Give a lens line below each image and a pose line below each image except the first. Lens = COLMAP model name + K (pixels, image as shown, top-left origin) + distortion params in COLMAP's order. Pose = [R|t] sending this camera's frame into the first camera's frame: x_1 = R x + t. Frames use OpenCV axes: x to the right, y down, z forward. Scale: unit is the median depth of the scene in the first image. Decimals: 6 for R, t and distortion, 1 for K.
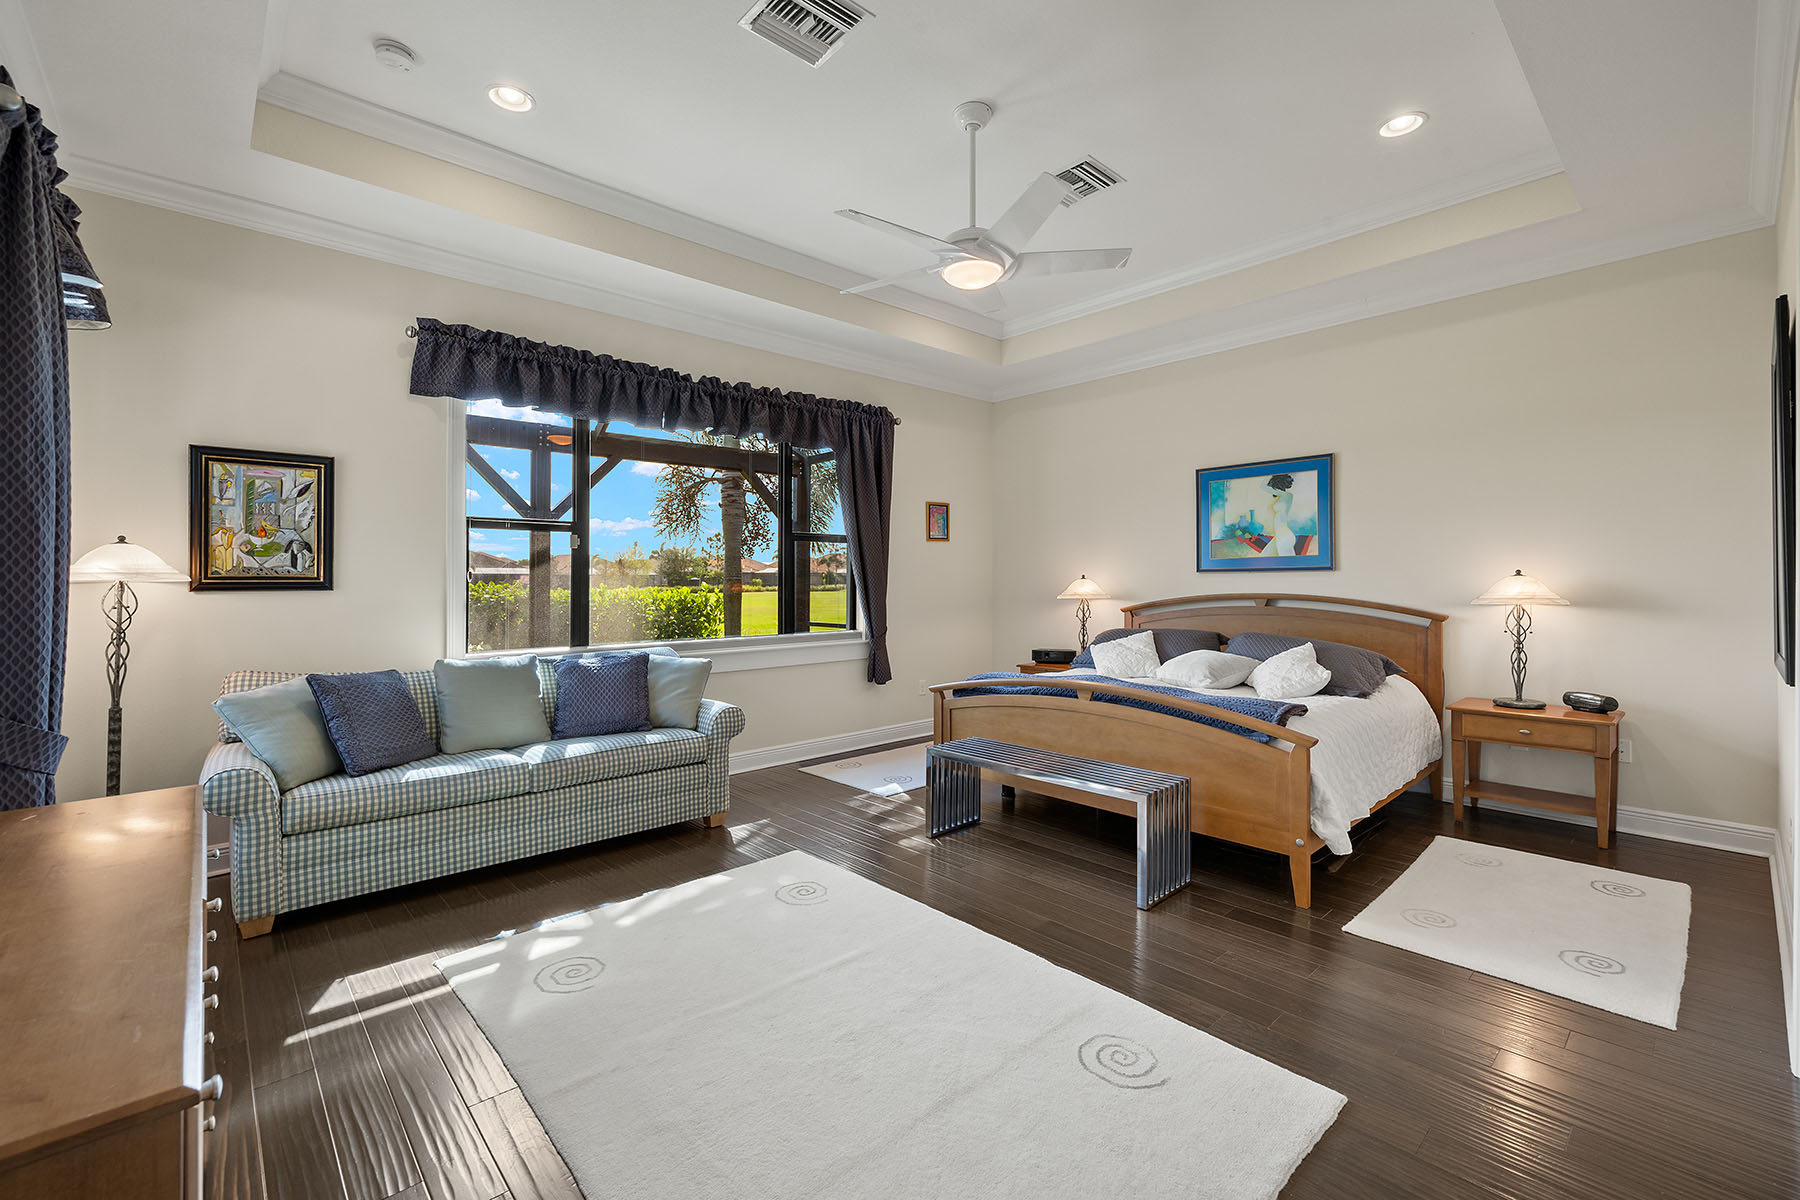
lens RADIAL K [[768.2, 0, 894.9], [0, 768.2, 581.8], [0, 0, 1]] dist [0.003238, -0.000745]
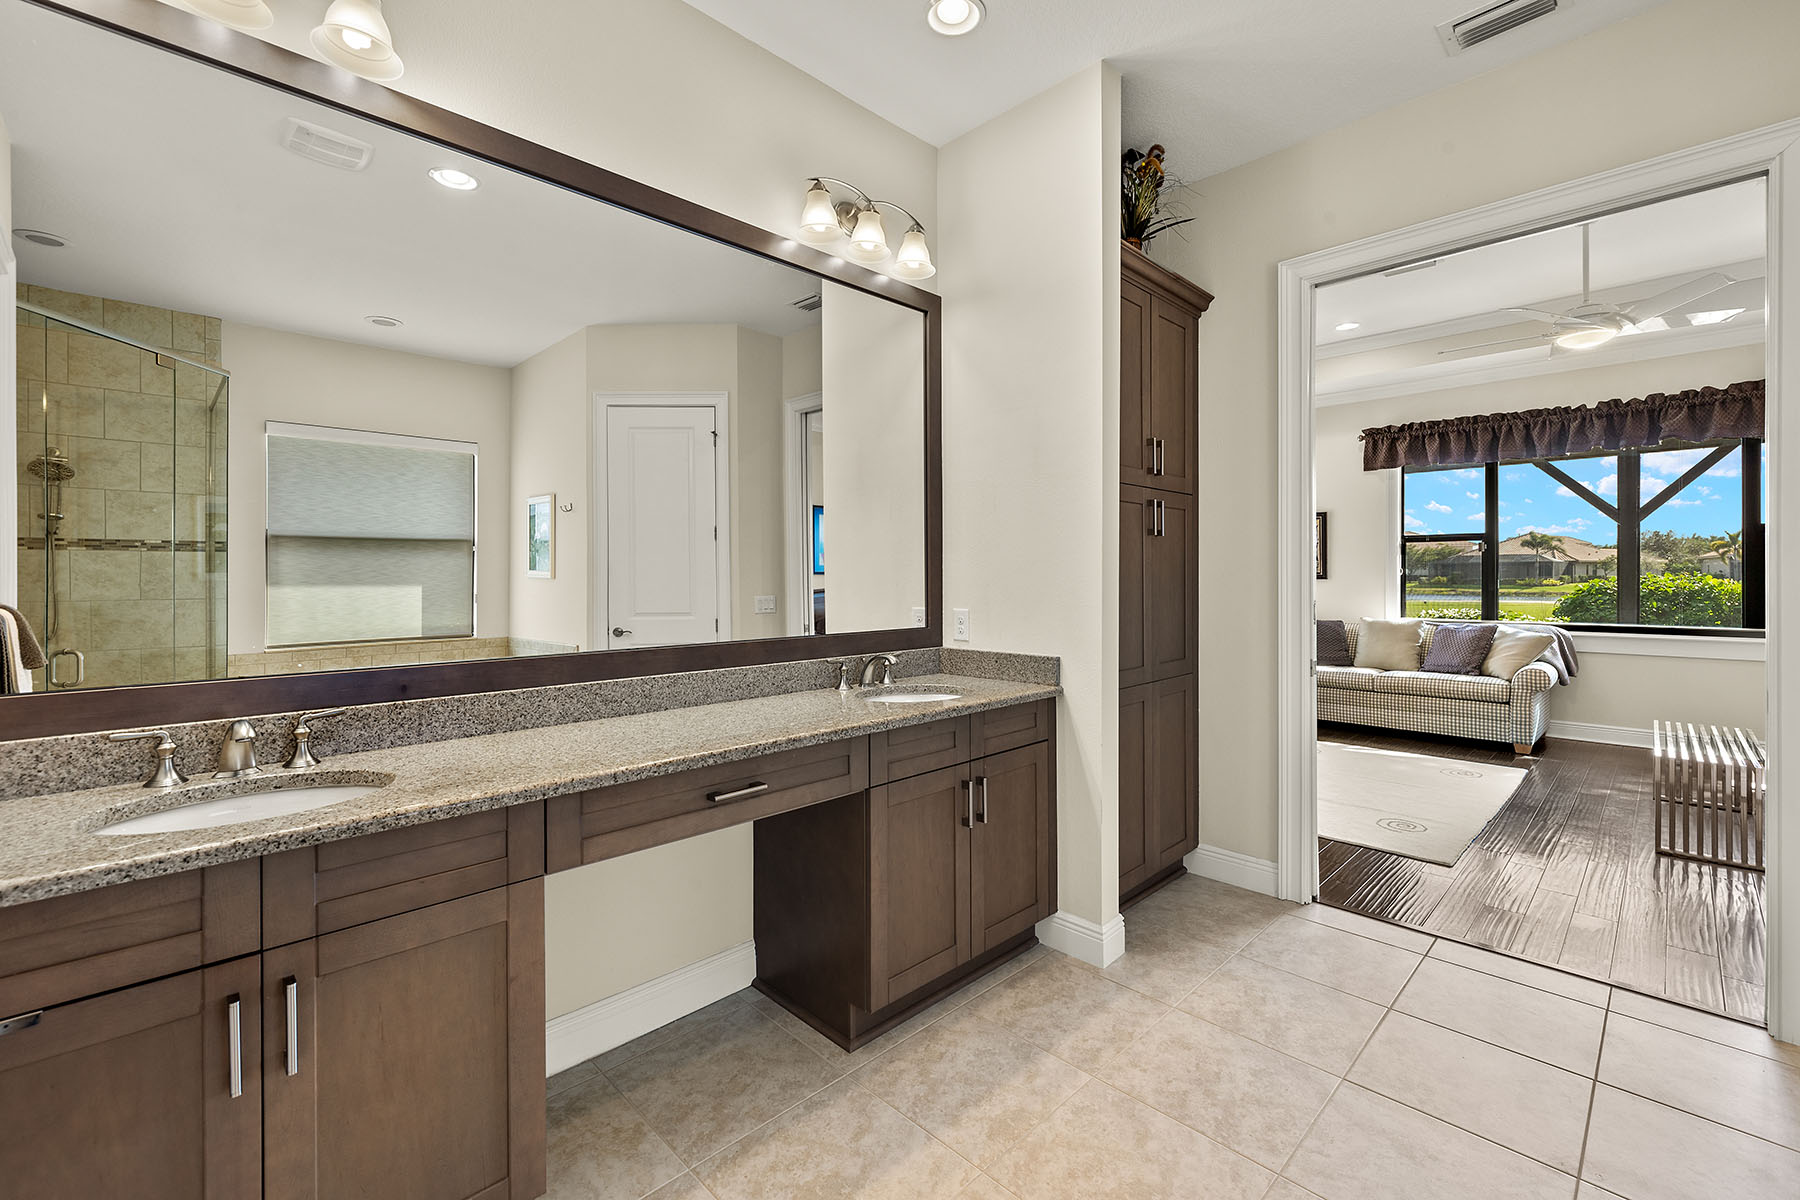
lens RADIAL K [[768.2, 0, 898.6], [0, 768.2, 588.6], [0, 0, 1]] dist [0.003238, -0.000745]
pose [[0.047076, 0.014318, -0.998789, 1.141071], [0.002121, 0.999894, 0.014434, 0.002418], [0.998889, -0.002798, 0.047041, -0.179708]]
